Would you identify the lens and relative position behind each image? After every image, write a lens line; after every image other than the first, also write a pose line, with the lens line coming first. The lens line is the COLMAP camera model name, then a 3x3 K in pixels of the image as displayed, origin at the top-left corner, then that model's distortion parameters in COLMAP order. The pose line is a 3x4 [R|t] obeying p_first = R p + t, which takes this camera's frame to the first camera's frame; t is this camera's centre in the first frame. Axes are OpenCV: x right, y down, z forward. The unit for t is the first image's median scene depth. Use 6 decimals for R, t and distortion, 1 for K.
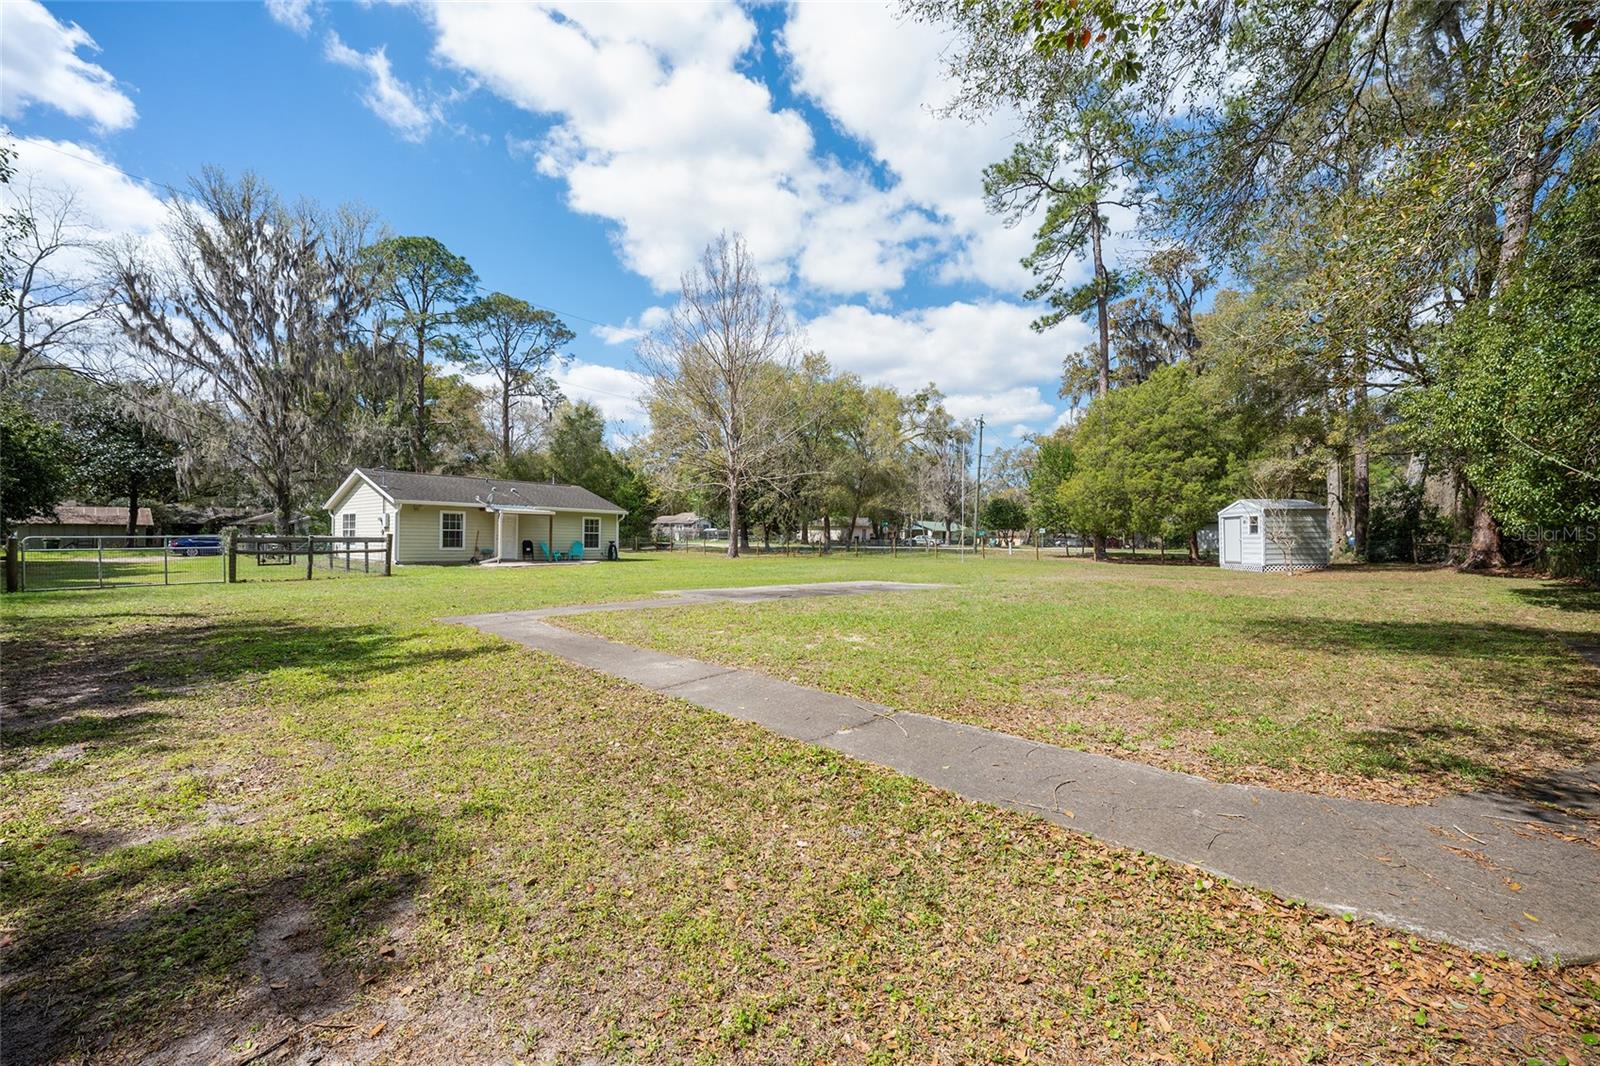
lens RADIAL K [[641.3, 0, 807.5], [0, 641.3, 538.3], [0, 0, 1]] dist [-0.020363, 0.000148]
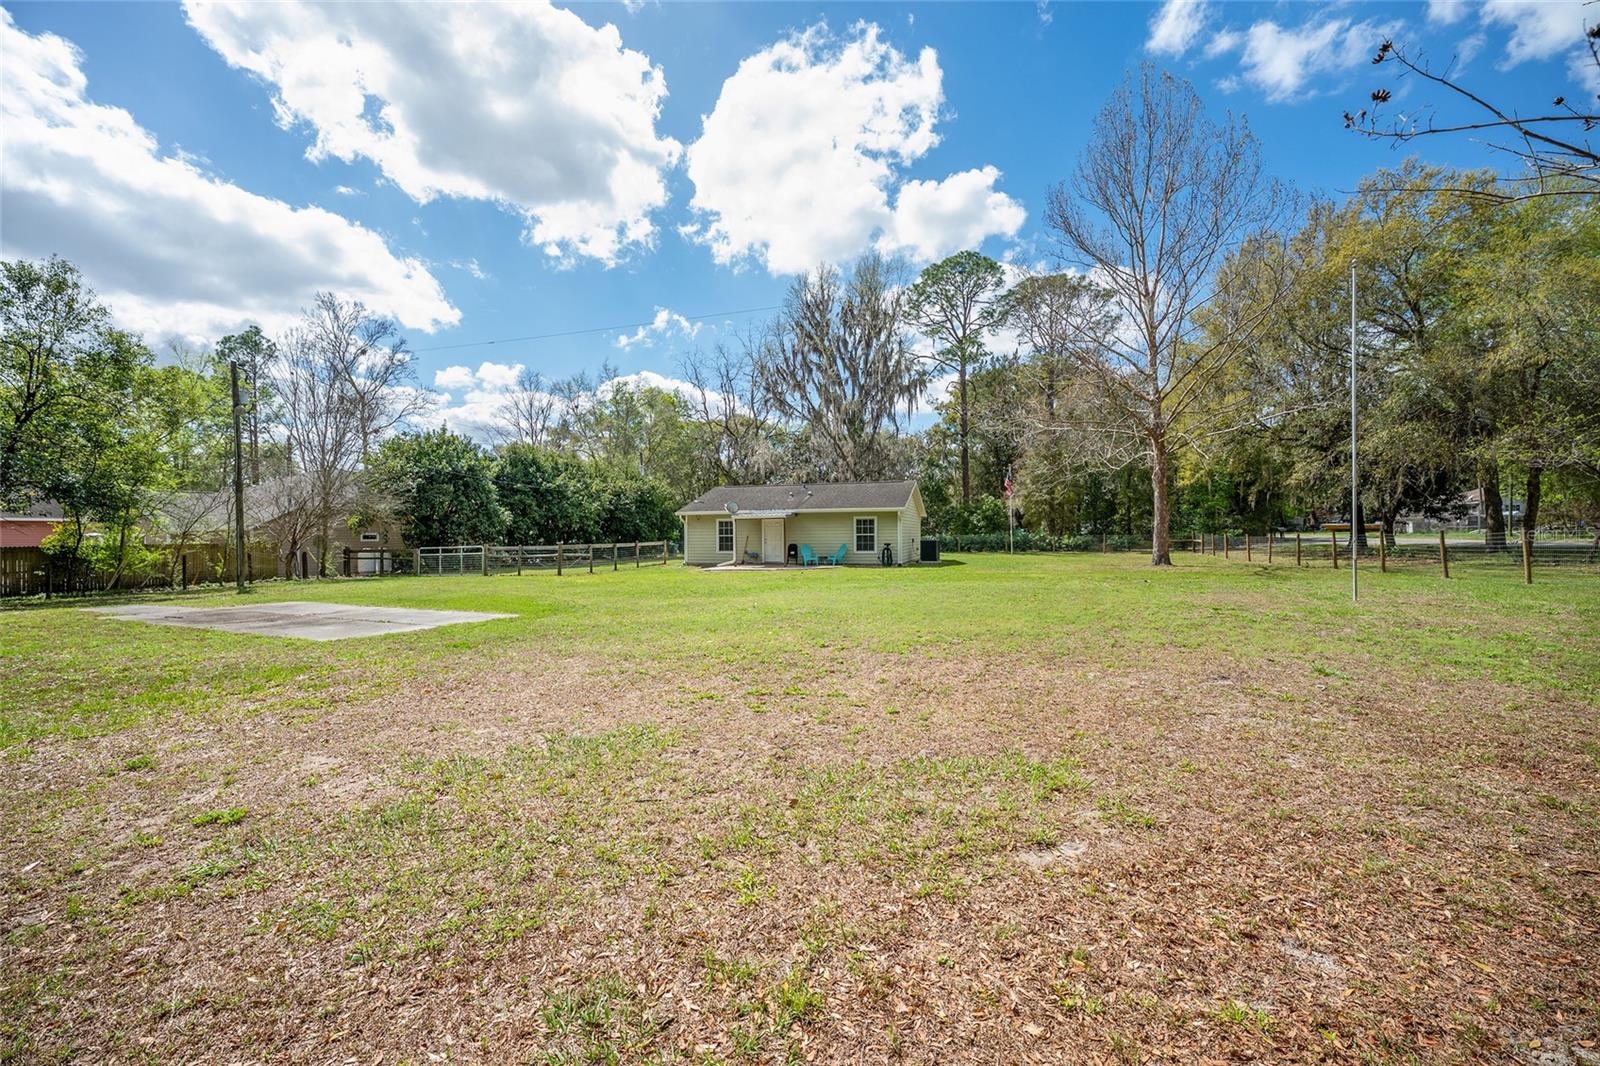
lens RADIAL K [[668.5, 0, 831.0], [0, 668.5, 520.2], [0, 0, 1]] dist [-0.022447, -0.000143]
pose [[0.368220, -0.035590, -0.929057, 0.547063], [0.018521, 0.999350, -0.030942, -0.000237], [0.929554, -0.005814, 0.368640, 0.632977]]
